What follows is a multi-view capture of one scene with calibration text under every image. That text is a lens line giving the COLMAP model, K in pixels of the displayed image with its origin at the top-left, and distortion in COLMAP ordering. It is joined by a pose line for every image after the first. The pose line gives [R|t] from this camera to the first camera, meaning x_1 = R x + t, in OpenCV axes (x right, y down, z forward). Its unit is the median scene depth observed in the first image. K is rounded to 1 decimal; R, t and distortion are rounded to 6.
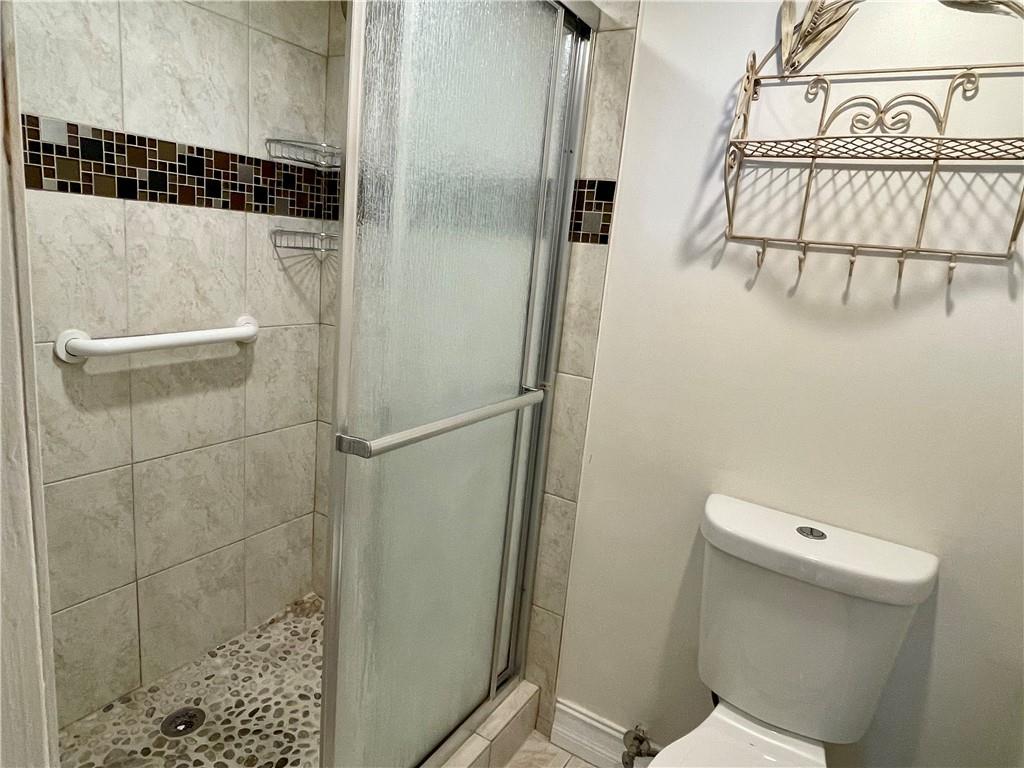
lens RADIAL K [[634.8, 0, 510.3], [0, 634.8, 381.8], [0, 0, 1]] dist [0.004908, 0.001098]
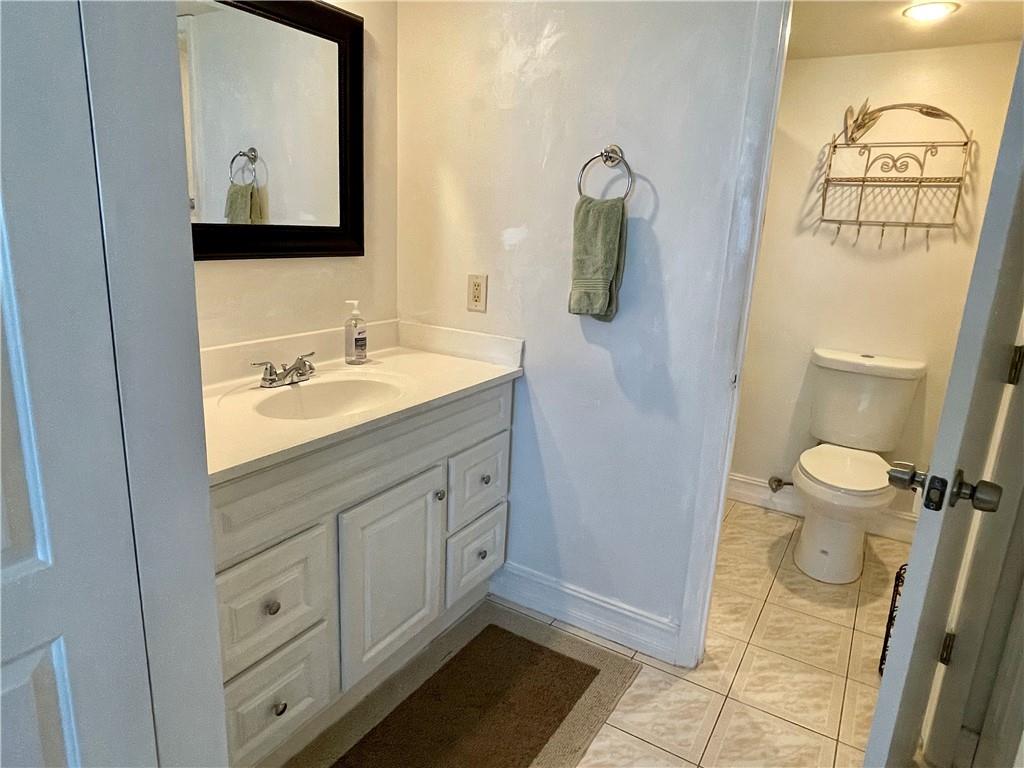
lens RADIAL K [[634.8, 0, 513.3], [0, 634.8, 383.1], [0, 0, 1]] dist [0.004908, 0.001098]
pose [[0.999186, -0.040197, -0.003498, -0.732457], [0.040272, 0.998875, 0.025058, 0.227830], [0.002486, -0.025178, 0.999680, -1.179864]]
